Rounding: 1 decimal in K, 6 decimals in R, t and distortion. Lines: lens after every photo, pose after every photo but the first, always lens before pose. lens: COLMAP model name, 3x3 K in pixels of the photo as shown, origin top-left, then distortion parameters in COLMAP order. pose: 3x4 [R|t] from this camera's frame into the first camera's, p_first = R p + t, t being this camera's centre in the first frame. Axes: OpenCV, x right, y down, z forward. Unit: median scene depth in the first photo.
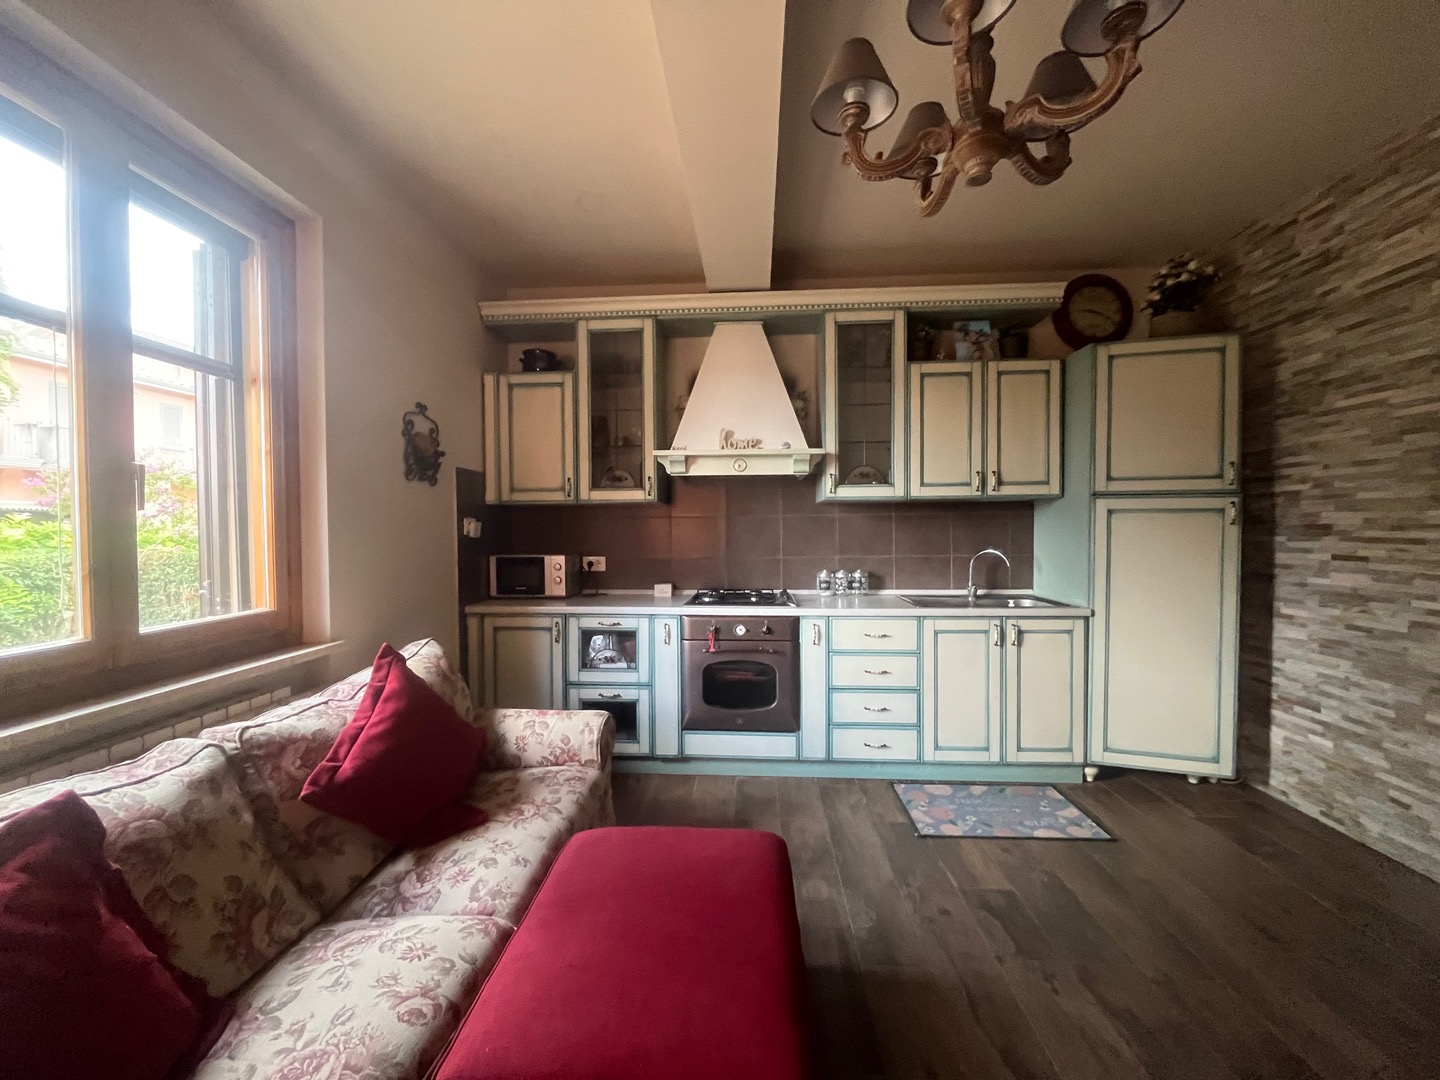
lens RADIAL K [[586.7, 0, 716.9], [0, 586.7, 542.0], [0, 0, 1]] dist [0.000153, -0.000713]
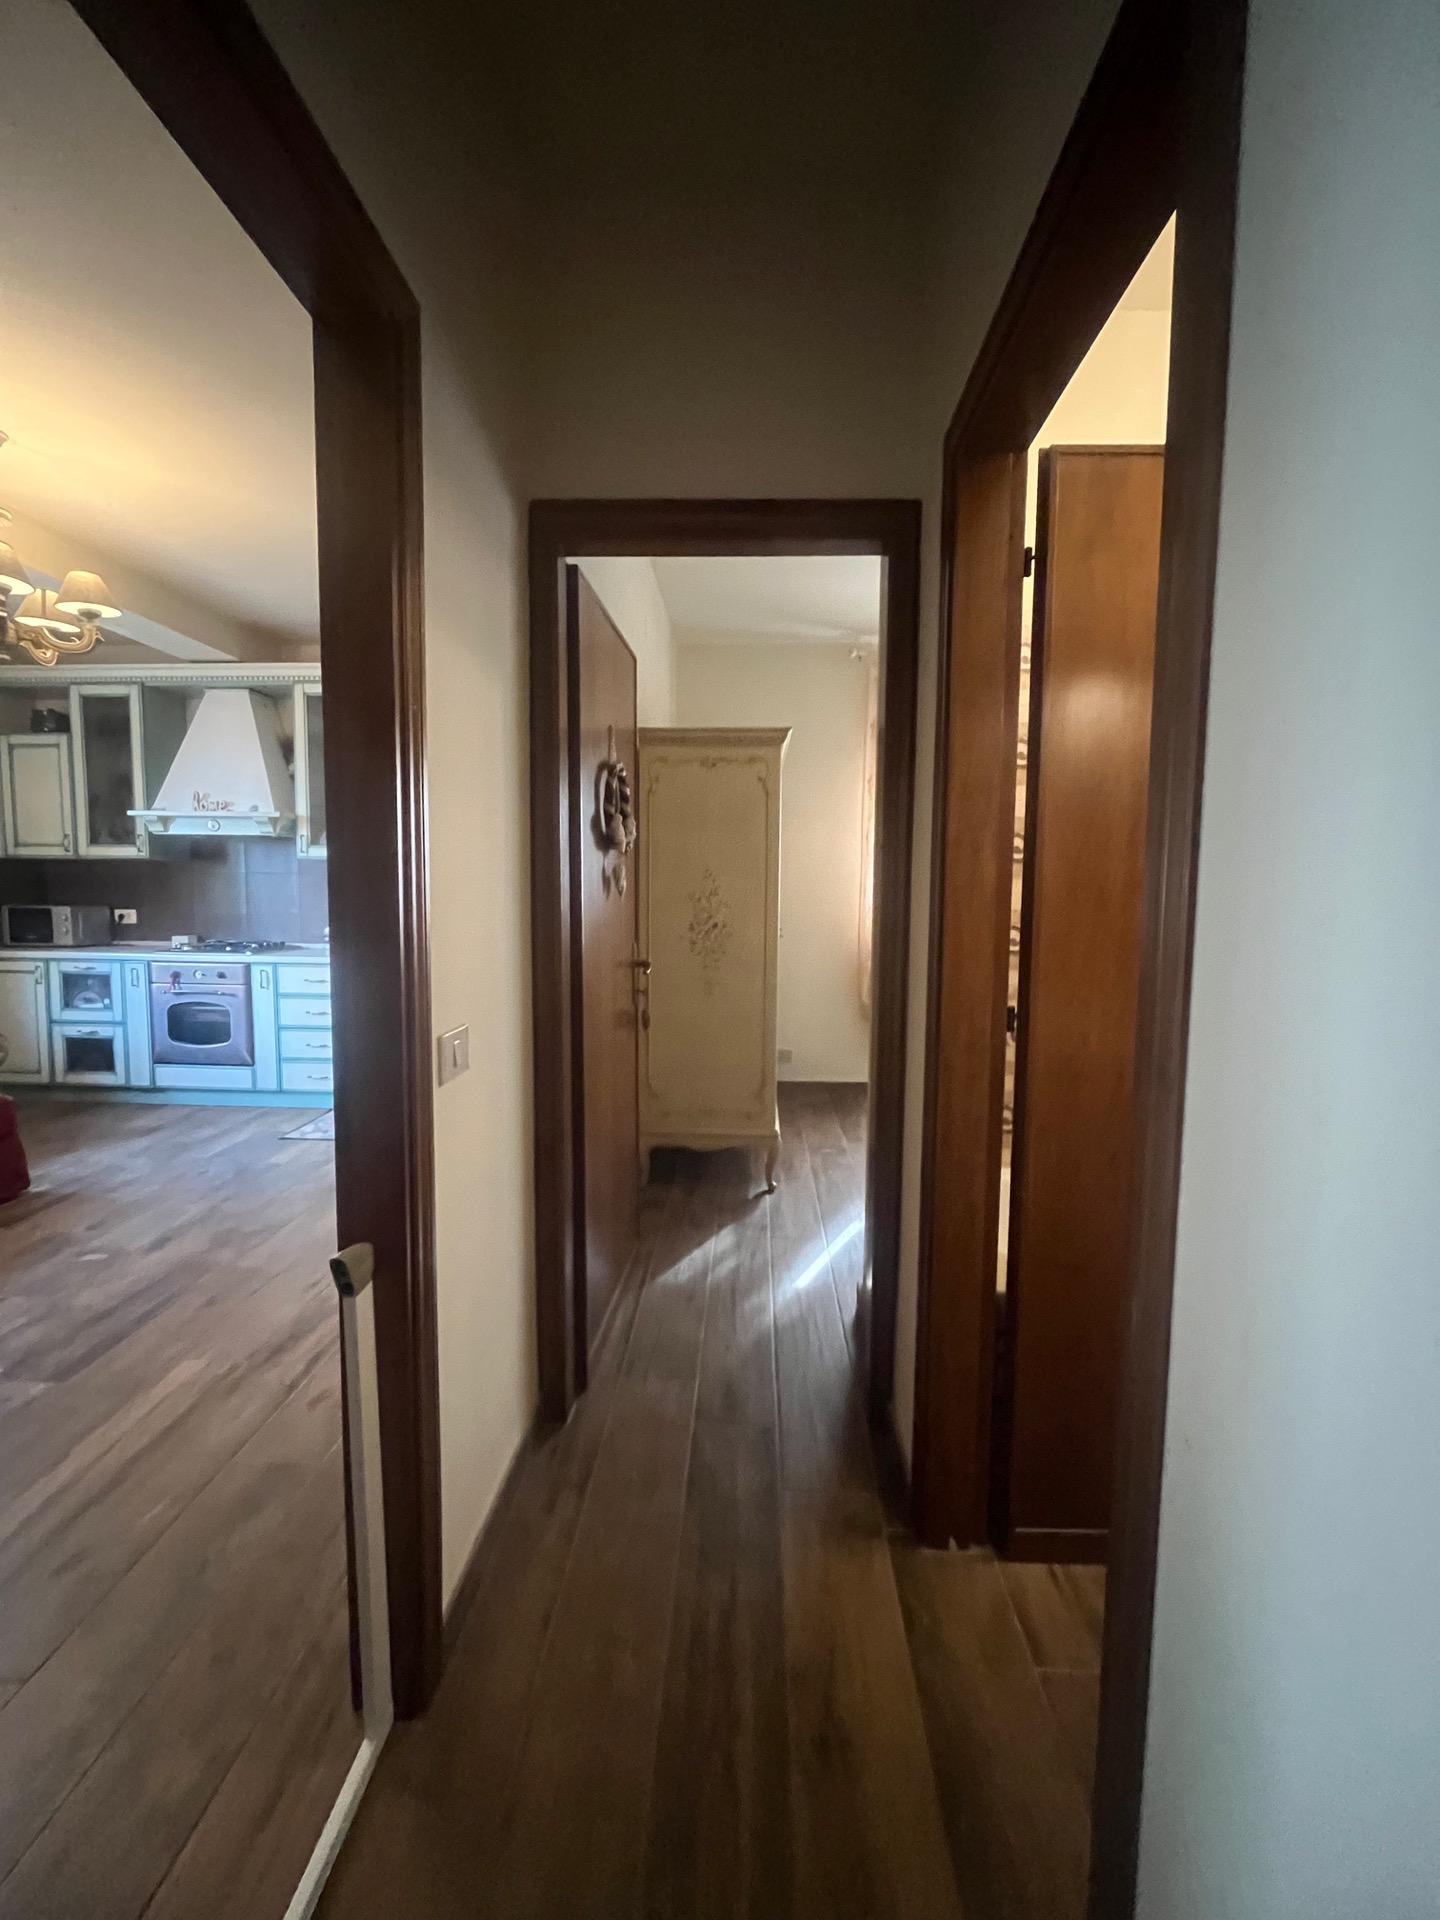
lens RADIAL K [[782.3, 0, 716.4], [0, 782.3, 957.0], [0, 0, 1]] dist [0.000153, -0.000713]
pose [[0.999746, 0.015191, 0.016649, 0.997570], [-0.016071, 0.998406, 0.054103, 0.020036], [-0.015800, -0.054357, 0.998397, -0.499561]]
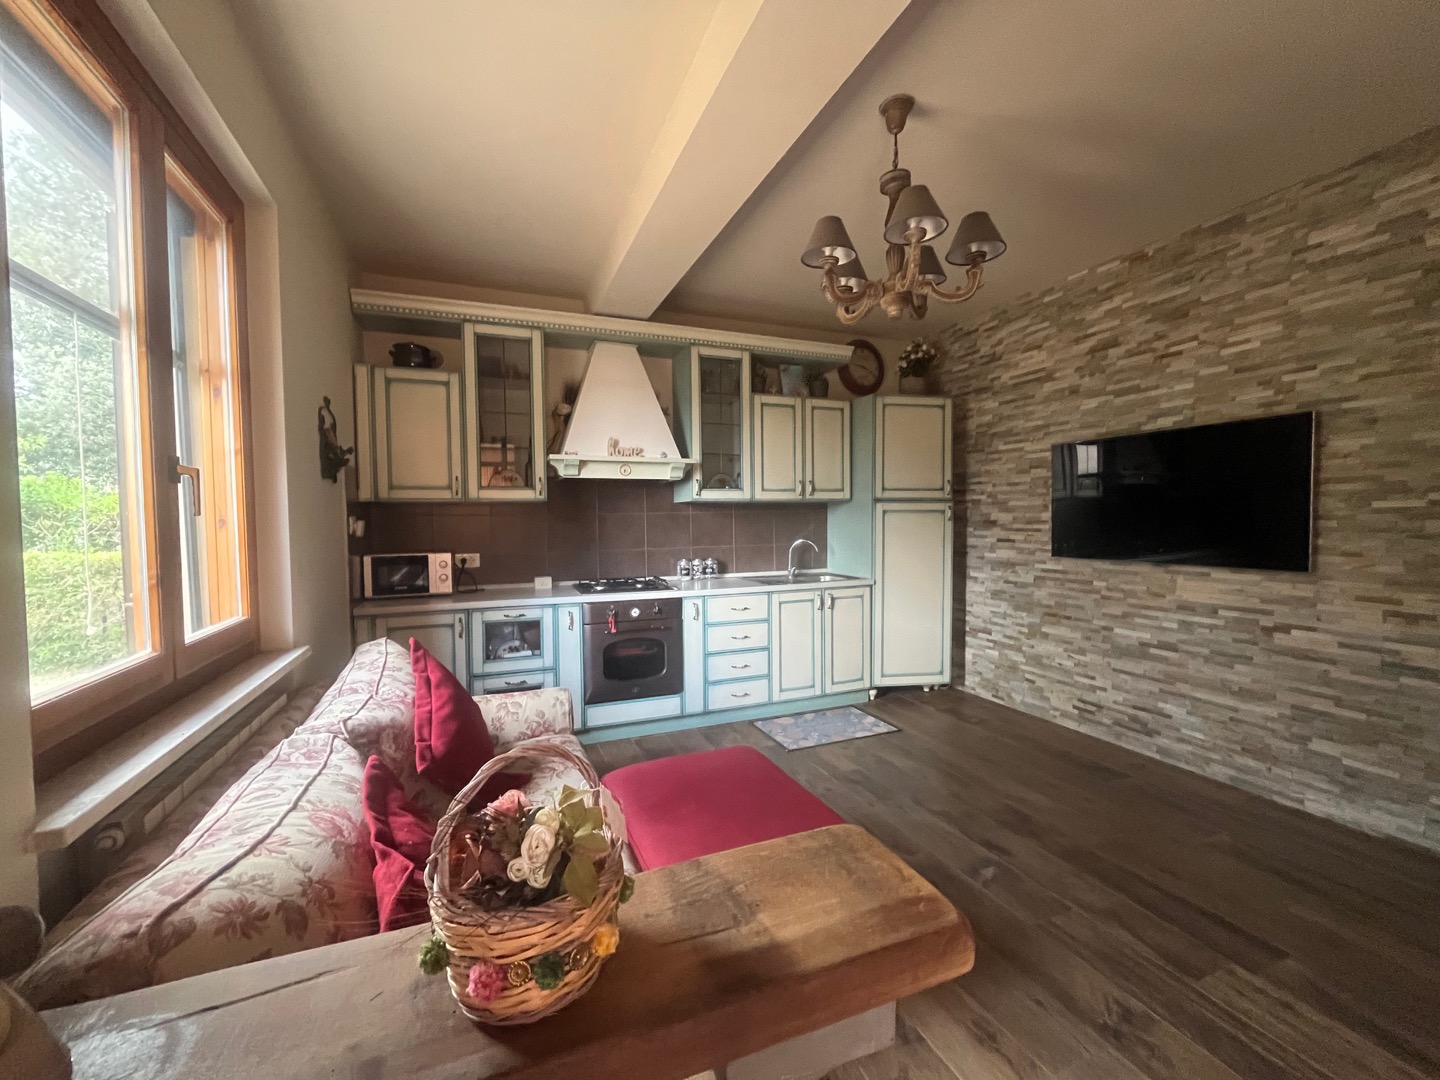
lens RADIAL K [[586.7, 0, 718.2], [0, 586.7, 542.6], [0, 0, 1]] dist [0.000153, -0.000713]
pose [[0.900502, -0.021113, 0.434339, -0.314539], [0.014456, 0.999722, 0.018626, -0.008098], [-0.434612, -0.010494, 0.900557, -0.122271]]
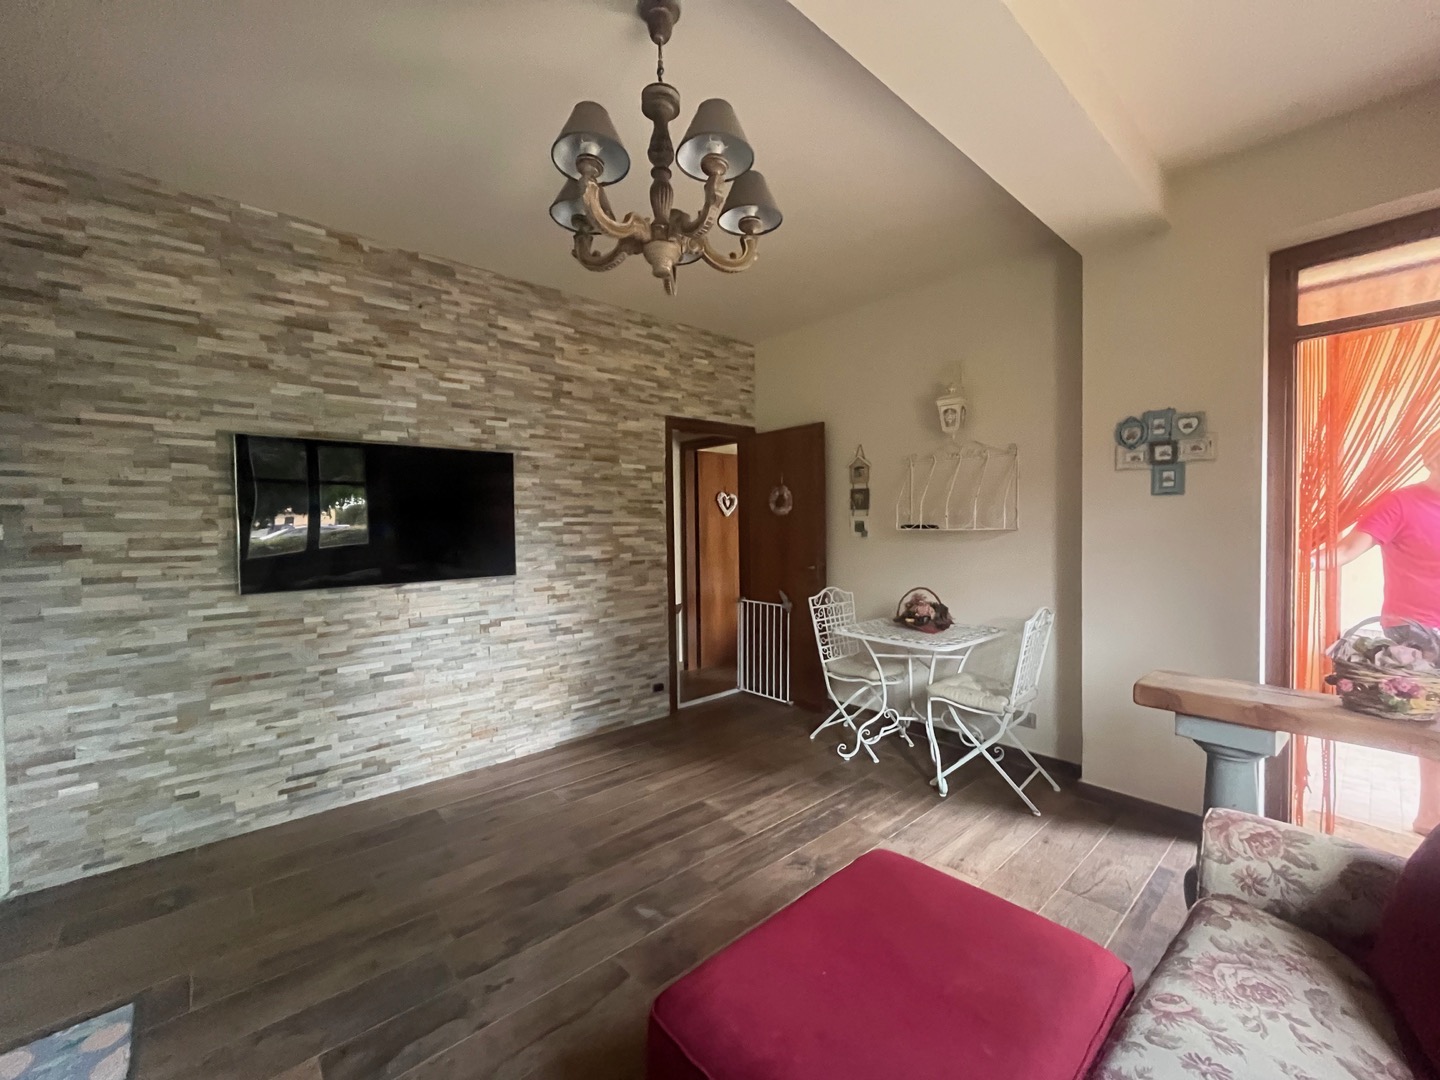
lens RADIAL K [[586.7, 0, 713.7], [0, 586.7, 541.2], [0, 0, 1]] dist [0.000153, -0.000713]
pose [[-0.704657, -0.001759, 0.709546, -0.237382], [0.035487, 0.998658, 0.037717, -0.030621], [-0.708660, 0.051757, -0.703649, 0.790440]]
